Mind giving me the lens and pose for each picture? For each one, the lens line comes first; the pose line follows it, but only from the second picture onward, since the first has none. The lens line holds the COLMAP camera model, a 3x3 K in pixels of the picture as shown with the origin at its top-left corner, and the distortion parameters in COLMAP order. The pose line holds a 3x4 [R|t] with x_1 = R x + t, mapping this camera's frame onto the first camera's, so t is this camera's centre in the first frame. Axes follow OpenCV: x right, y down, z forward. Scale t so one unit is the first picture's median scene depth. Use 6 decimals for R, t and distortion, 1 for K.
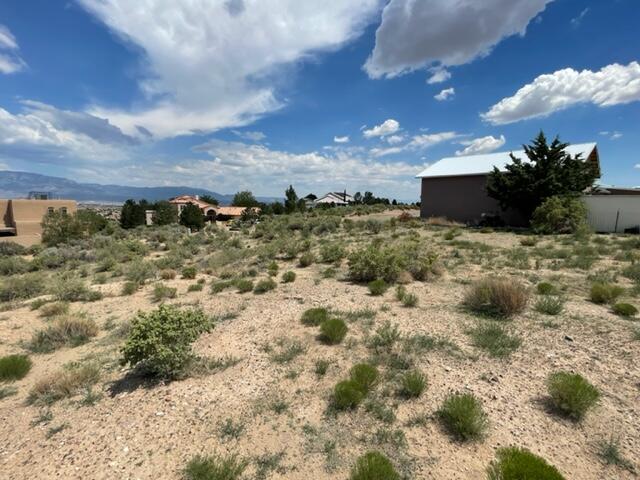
lens RADIAL K [[297.4, 0, 322.0], [0, 297.4, 238.6], [0, 0, 1]] dist [-0.004801, -0.000652]
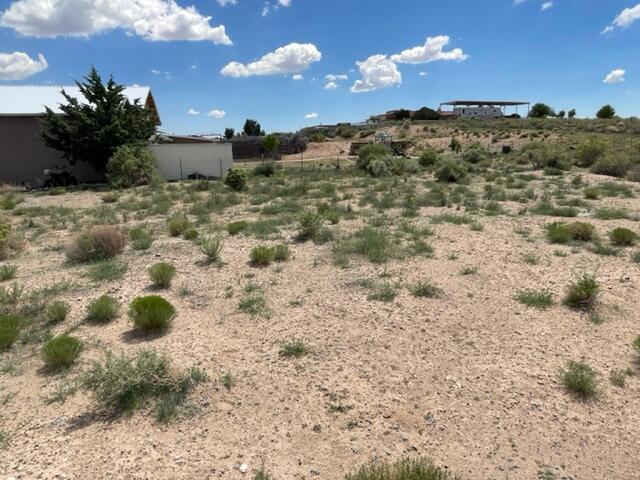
lens RADIAL K [[405.9, 0, 322.7], [0, 405.9, 246.4], [0, 0, 1]] dist [0.001622, 0.000424]
pose [[0.450254, -0.227379, 0.863464, -0.093342], [0.136958, 0.973176, 0.184853, 0.012725], [-0.882334, 0.035027, 0.469318, -0.118946]]
